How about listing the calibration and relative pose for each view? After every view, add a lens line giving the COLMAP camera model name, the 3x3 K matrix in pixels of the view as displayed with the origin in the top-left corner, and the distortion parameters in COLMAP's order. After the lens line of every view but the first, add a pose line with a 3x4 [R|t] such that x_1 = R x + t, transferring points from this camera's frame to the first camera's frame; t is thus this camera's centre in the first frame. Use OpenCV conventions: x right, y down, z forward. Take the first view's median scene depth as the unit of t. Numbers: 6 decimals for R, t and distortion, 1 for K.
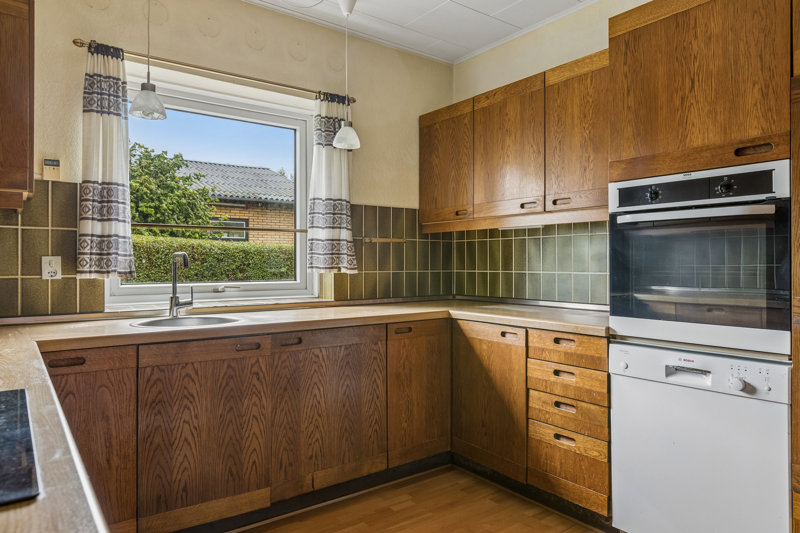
lens RADIAL K [[527.0, 0, 400.8], [0, 527.0, 262.0], [0, 0, 1]] dist [0.001814, 0.000278]
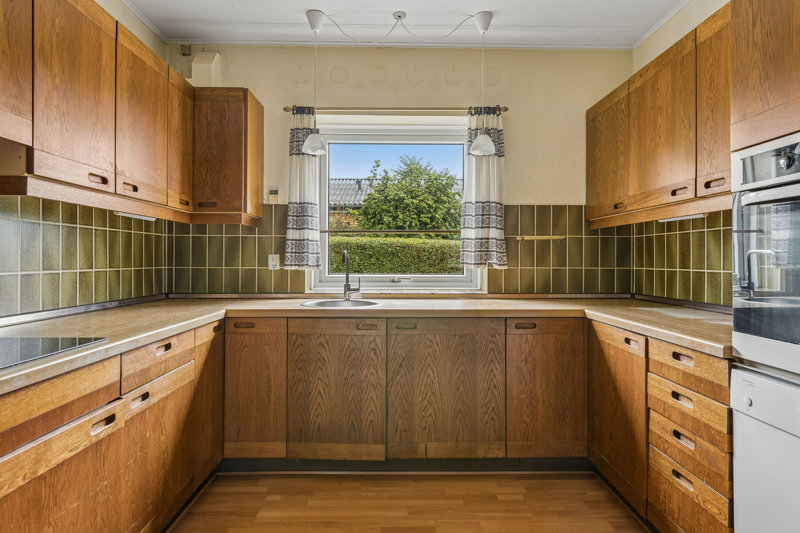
lens RADIAL K [[430.7, 0, 397.8], [0, 430.7, 257.9], [0, 0, 1]] dist [0.001193, -0.005142]
pose [[0.806785, 0.000511, -0.590845, 0.325621], [-0.001474, 0.999998, -0.001149, 0.000045], [0.590843, 0.001798, 0.806784, 0.201618]]
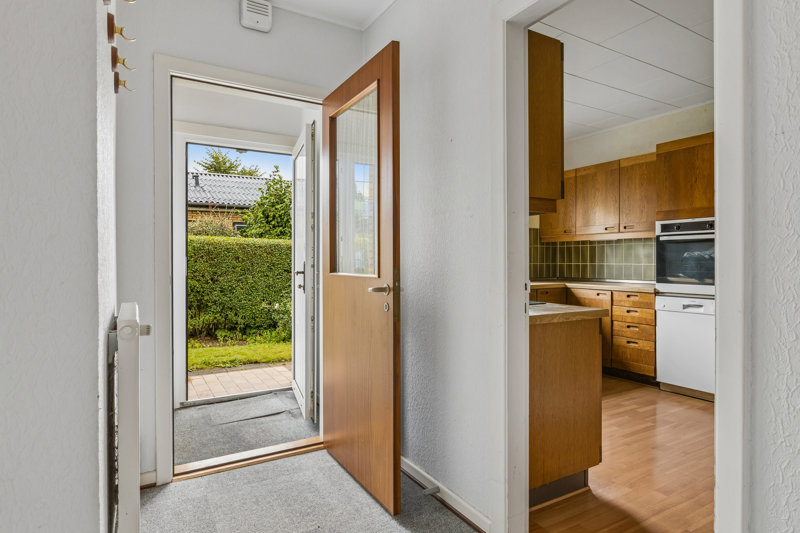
lens RADIAL K [[460.8, 0, 402.0], [0, 460.8, 265.4], [0, 0, 1]] dist [0.003983, 0.000008]
pose [[0.994887, 0.000481, -0.100990, -0.386788], [0.000791, 0.999921, 0.012561, 0.004536], [0.100988, -0.012577, 0.994808, -0.848592]]
